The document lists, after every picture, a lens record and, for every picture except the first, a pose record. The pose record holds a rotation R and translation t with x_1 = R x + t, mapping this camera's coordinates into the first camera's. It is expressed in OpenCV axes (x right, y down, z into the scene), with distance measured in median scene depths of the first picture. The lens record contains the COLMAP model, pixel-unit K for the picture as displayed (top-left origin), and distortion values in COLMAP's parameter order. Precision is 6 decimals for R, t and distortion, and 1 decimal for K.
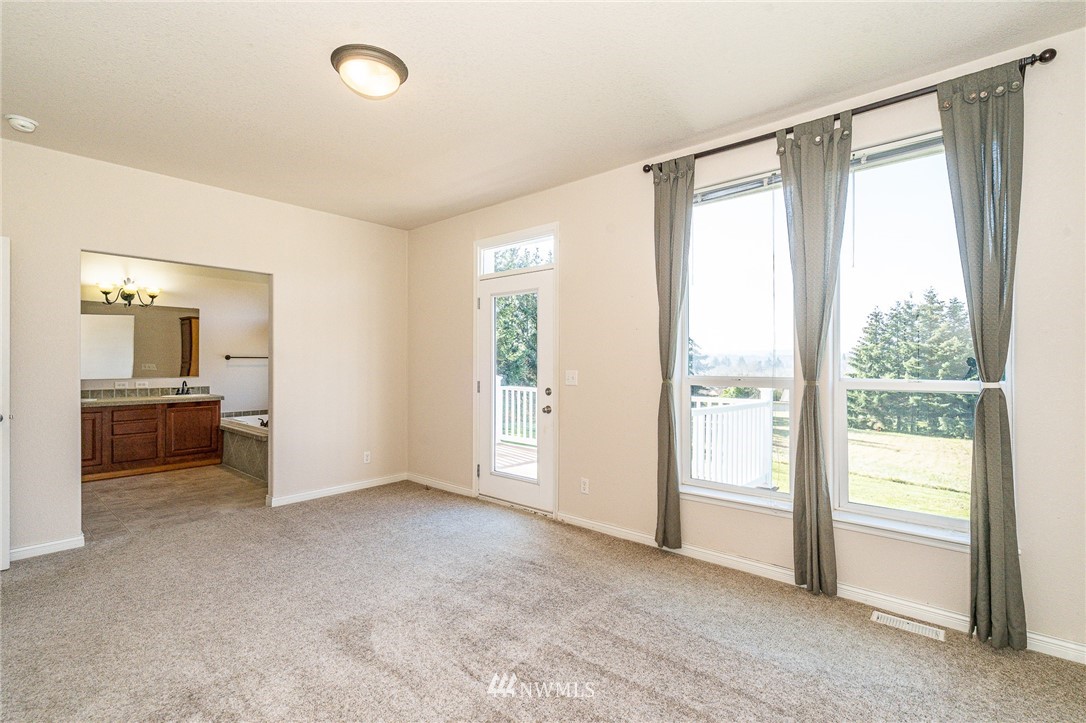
lens RADIAL K [[494.1, 0, 543.0], [0, 494.1, 361.5], [0, 0, 1]] dist [-0.000244, -0.000015]
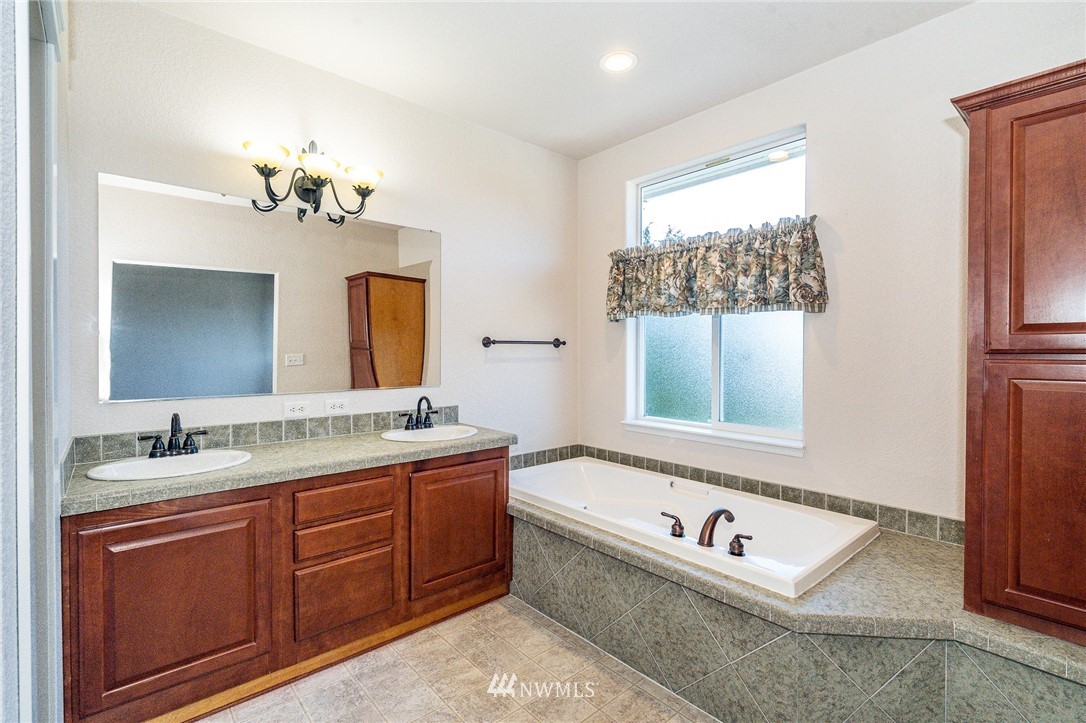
lens RADIAL K [[496.1, 0, 532.5], [0, 496.1, 356.0], [0, 0, 1]] dist [0.001156, 0.000210]
pose [[0.988935, 0.001836, -0.148337, -0.590578], [0.000326, 0.999894, 0.014550, -0.001995], [0.148348, -0.014437, 0.988830, 0.613496]]
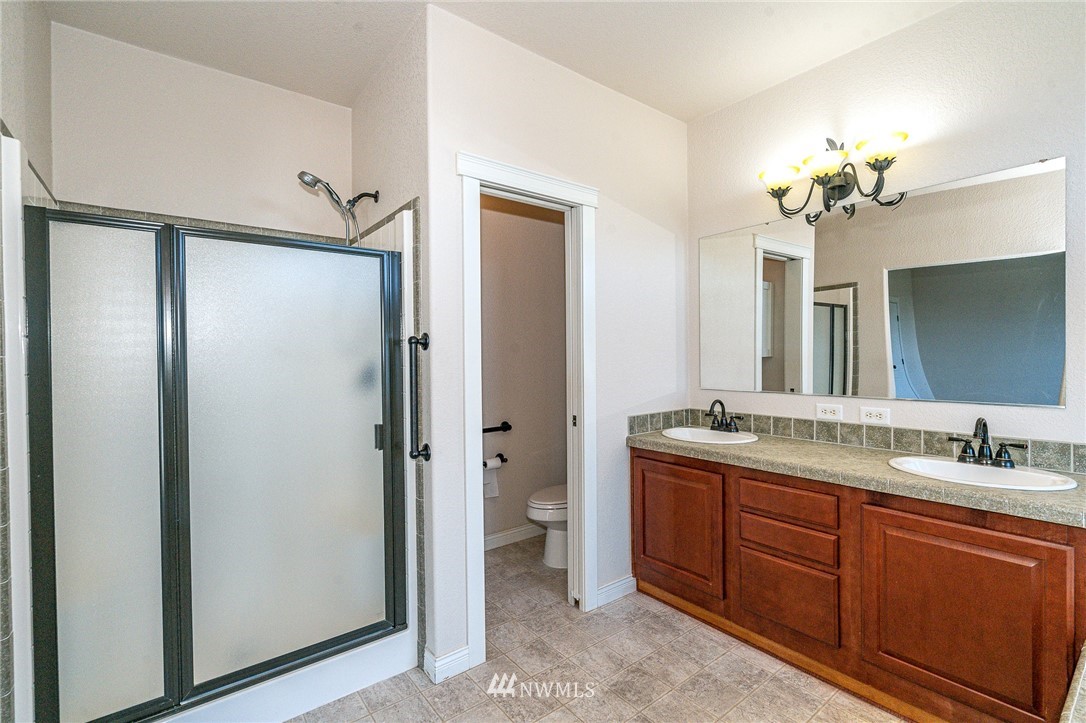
lens RADIAL K [[496.1, 0, 532.5], [0, 496.1, 356.0], [0, 0, 1]] dist [0.001156, 0.000210]
pose [[-0.198319, 0.004233, -0.980128, -0.399934], [0.012979, 0.999914, 0.001692, -0.001629], [0.980052, -0.012385, -0.198357, 0.828443]]
